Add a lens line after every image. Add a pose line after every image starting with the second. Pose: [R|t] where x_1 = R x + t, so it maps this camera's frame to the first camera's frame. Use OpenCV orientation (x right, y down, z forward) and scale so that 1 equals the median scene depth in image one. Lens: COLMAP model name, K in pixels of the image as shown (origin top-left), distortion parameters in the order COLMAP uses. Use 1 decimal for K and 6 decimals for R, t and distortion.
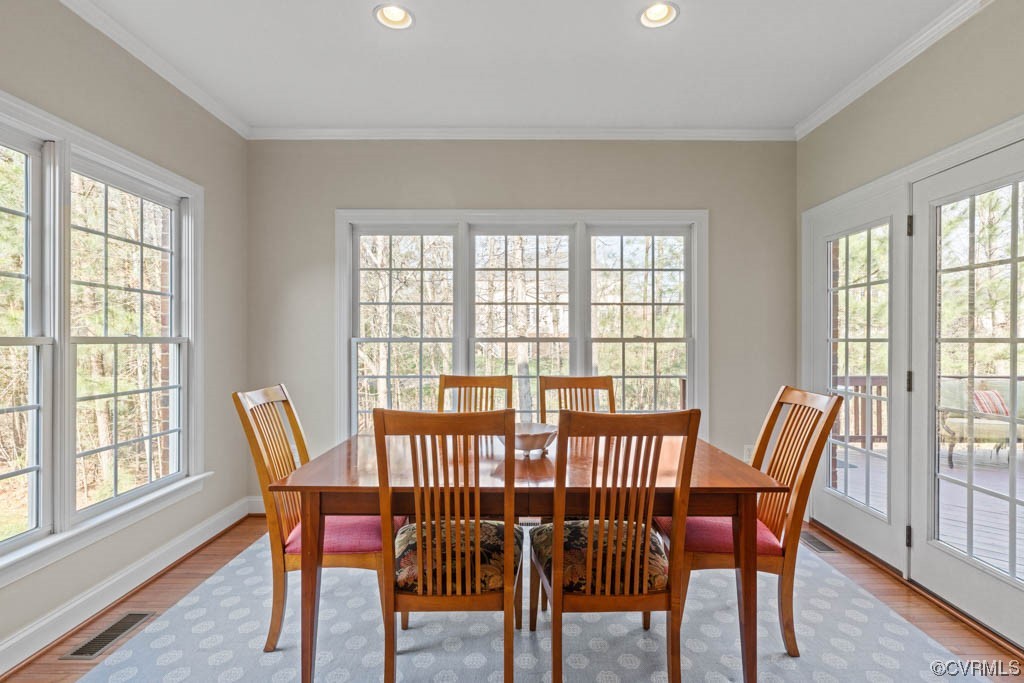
lens RADIAL K [[496.7, 0, 515.7], [0, 496.7, 342.1], [0, 0, 1]] dist [0.000556, 0.000306]
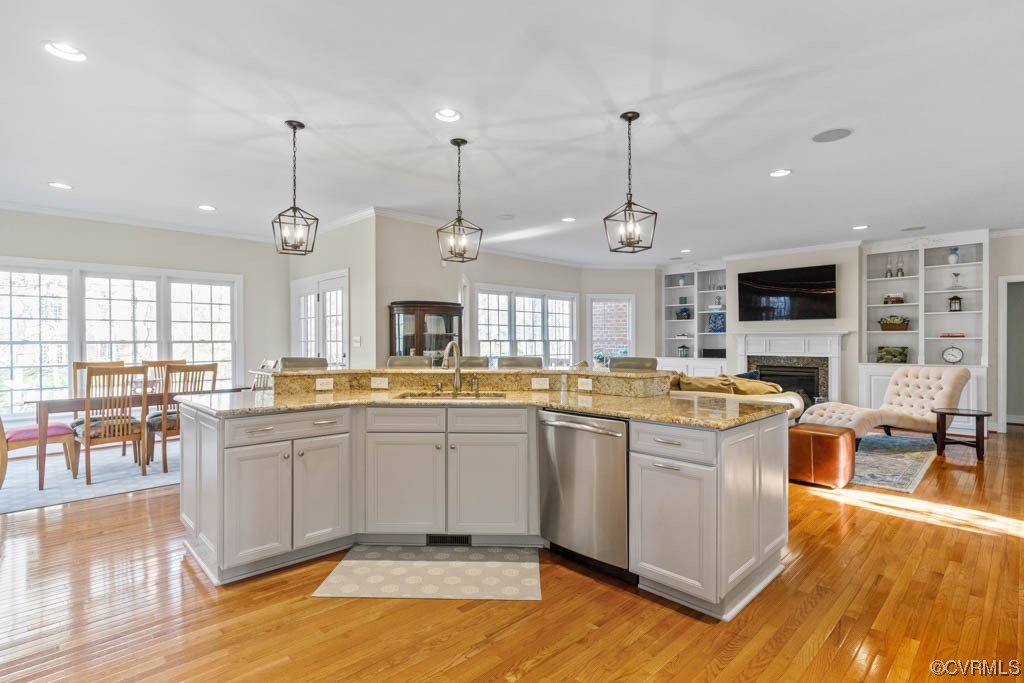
lens RADIAL K [[496.7, 0, 515.7], [0, 496.7, 342.1], [0, 0, 1]] dist [0.000556, 0.000306]
pose [[0.709177, -0.005162, 0.705012, -0.229237], [0.004879, 0.999985, 0.002414, -0.001412], [-0.705014, 0.001728, 0.709192, -1.132907]]
